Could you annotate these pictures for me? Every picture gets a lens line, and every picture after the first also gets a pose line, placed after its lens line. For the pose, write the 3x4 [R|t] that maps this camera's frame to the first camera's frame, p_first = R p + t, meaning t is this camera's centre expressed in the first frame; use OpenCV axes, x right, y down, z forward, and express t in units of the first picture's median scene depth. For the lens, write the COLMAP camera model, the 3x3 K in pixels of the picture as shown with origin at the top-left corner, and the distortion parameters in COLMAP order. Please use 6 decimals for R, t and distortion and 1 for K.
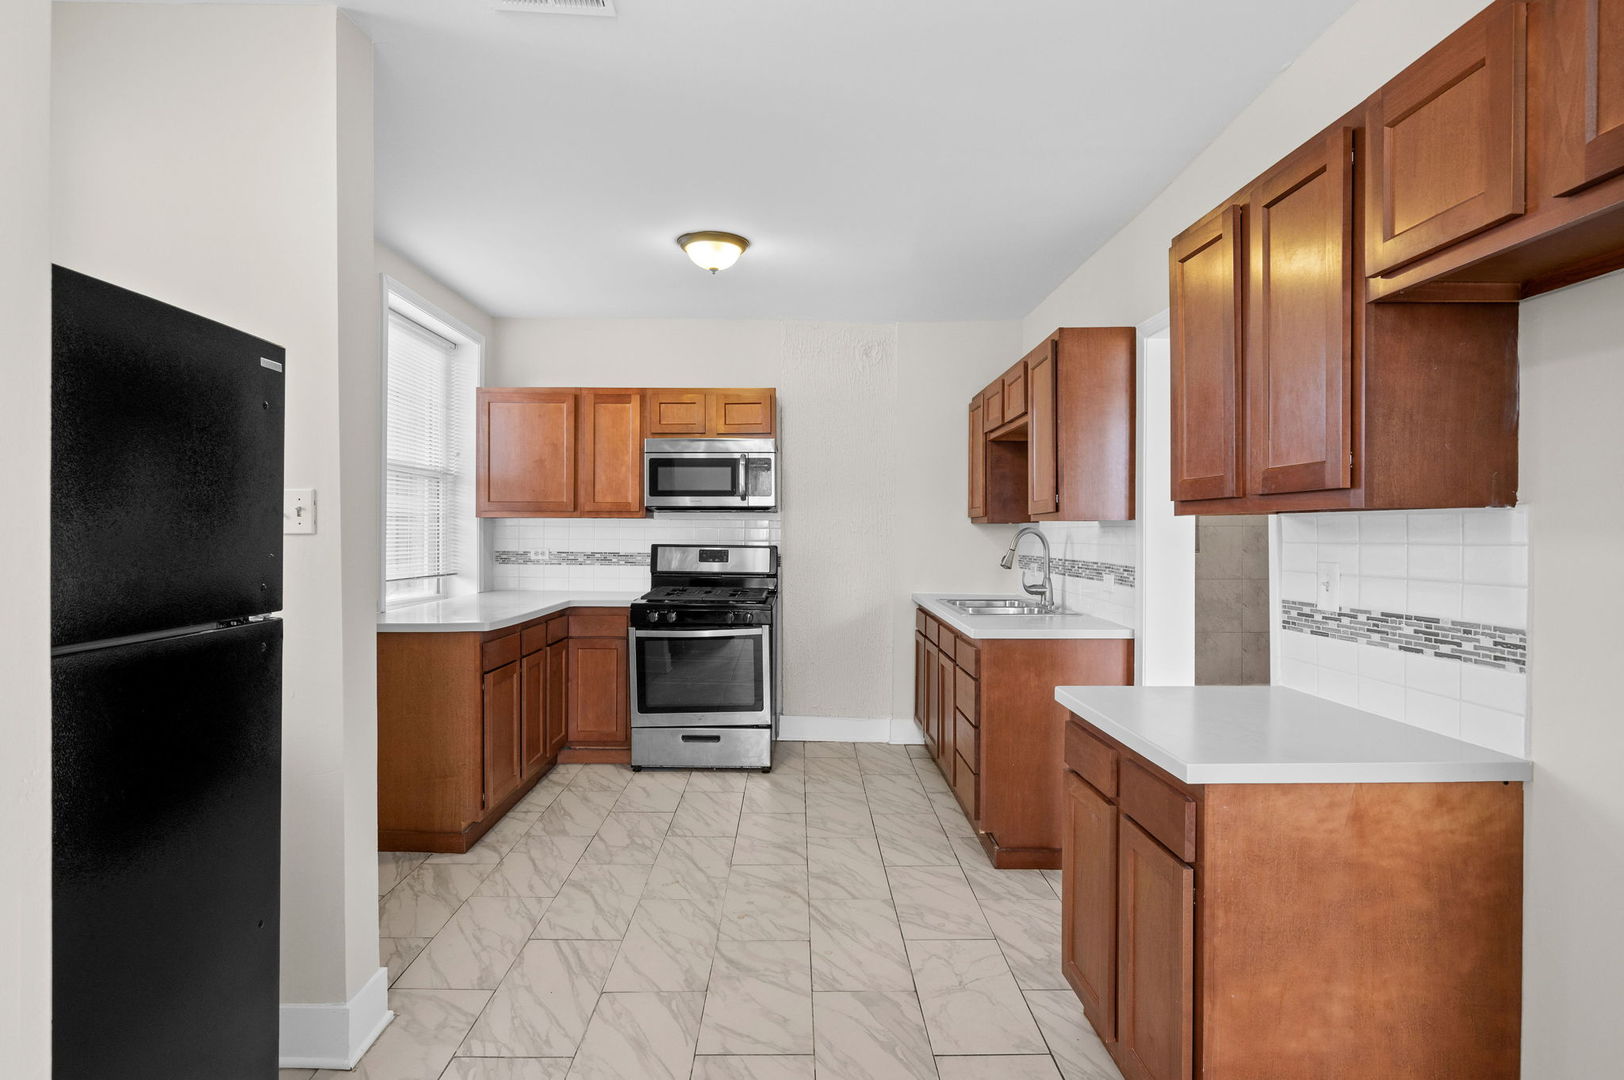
lens RADIAL K [[859.7, 0, 812.0], [0, 859.7, 540.0], [0, 0, 1]] dist [0.002272, 0.000103]
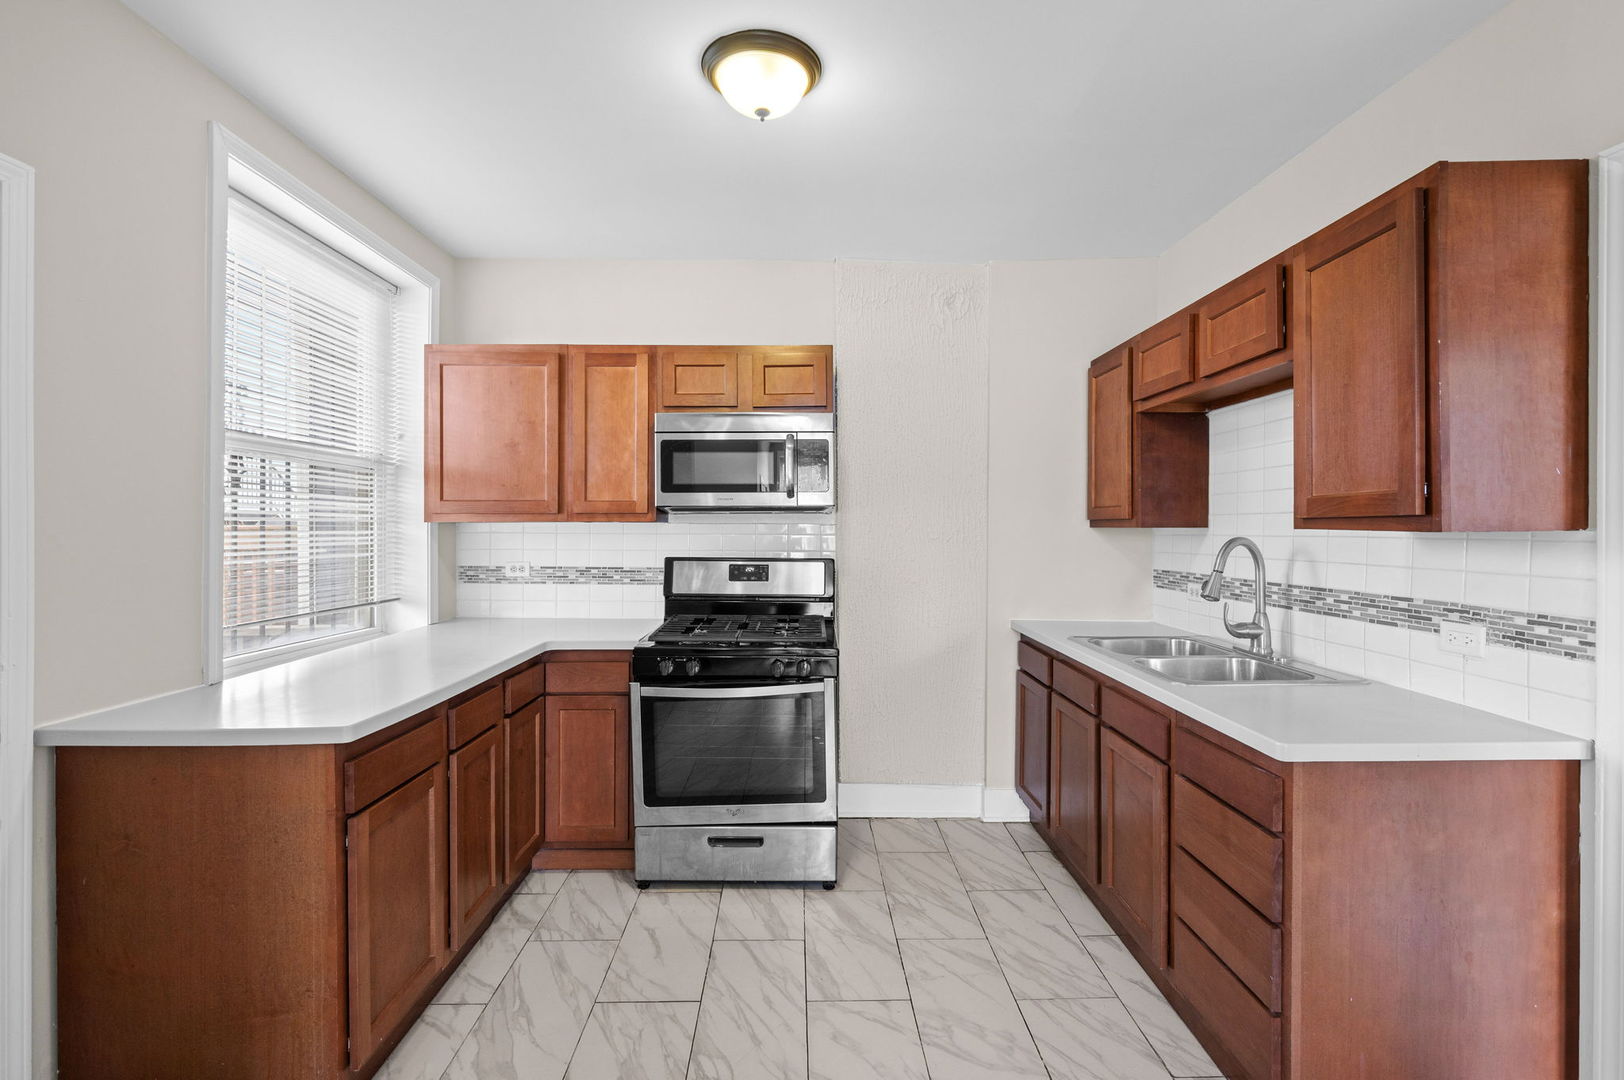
lens RADIAL K [[724.8, 0, 815.0], [0, 724.8, 530.8], [0, 0, 1]] dist [-0.001315, -0.000340]
pose [[0.999959, -0.003721, 0.008291, -0.067637], [0.003749, 0.999987, -0.003387, -0.016631], [-0.008279, 0.003418, 0.999960, 0.405707]]
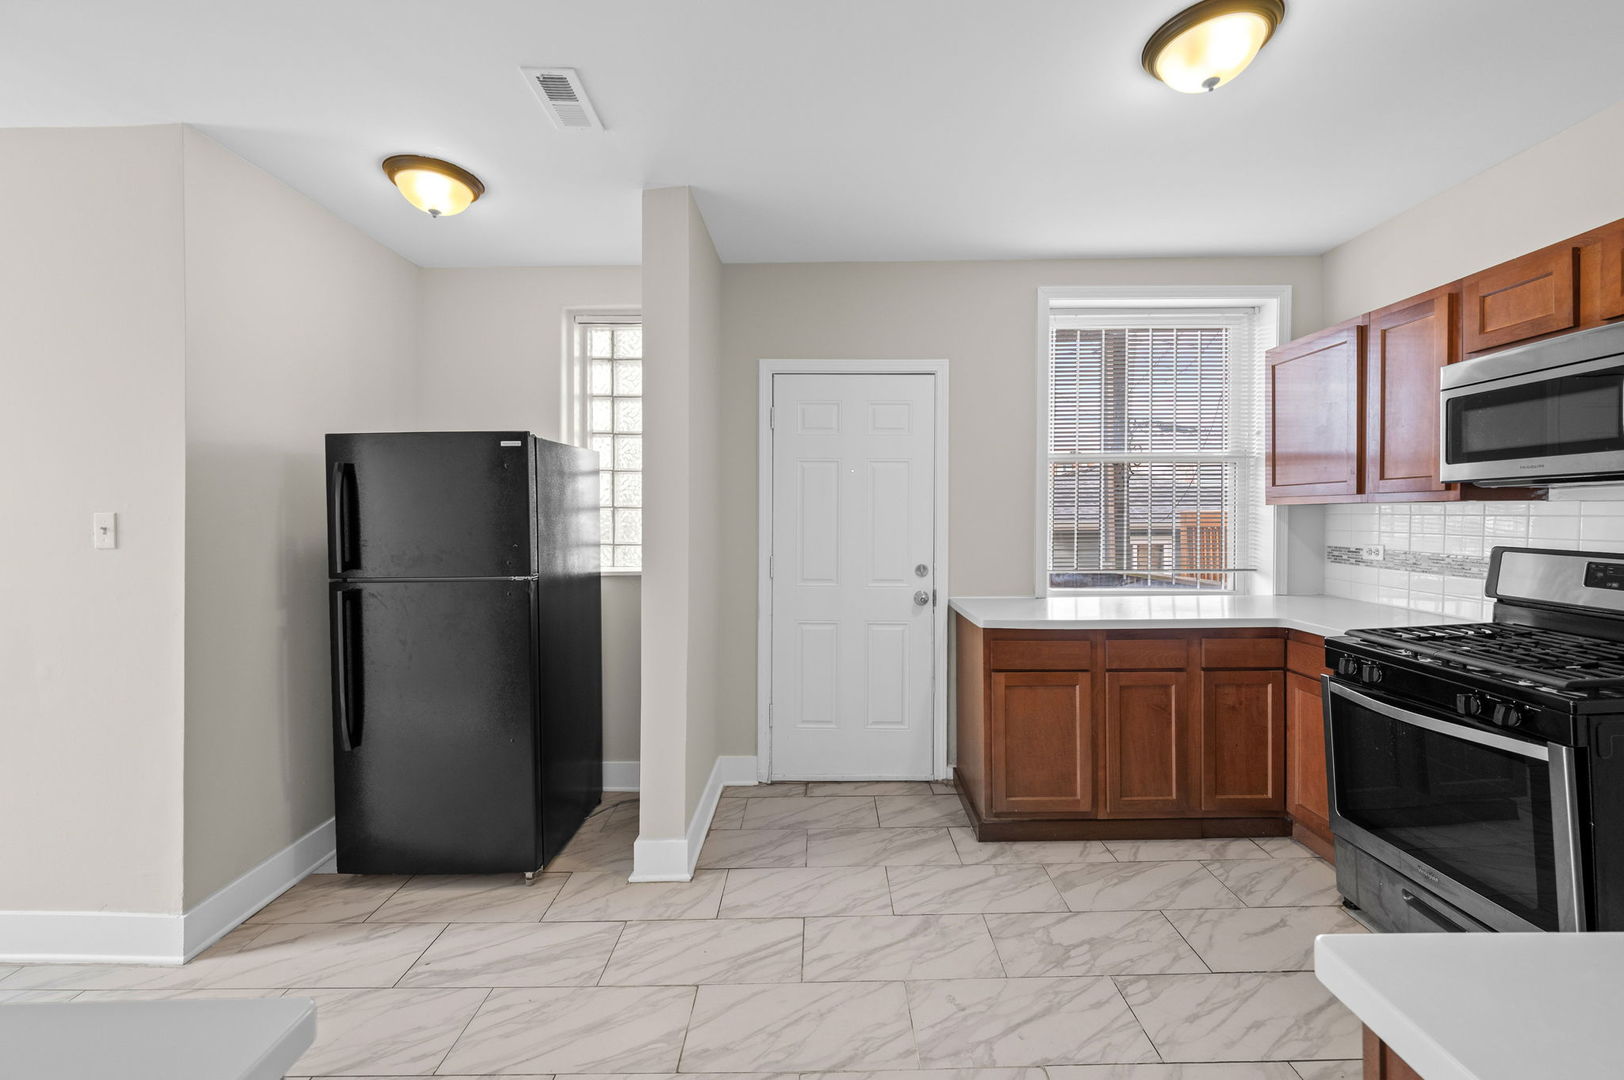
lens RADIAL K [[652.4, 0, 815.5], [0, 652.4, 518.0], [0, 0, 1]] dist [-0.001636, 0.000332]
pose [[-0.023788, 0.003137, -0.999712, 0.277025], [0.000303, 0.999995, 0.003130, -0.016725], [0.999717, -0.000229, -0.023788, 0.610764]]
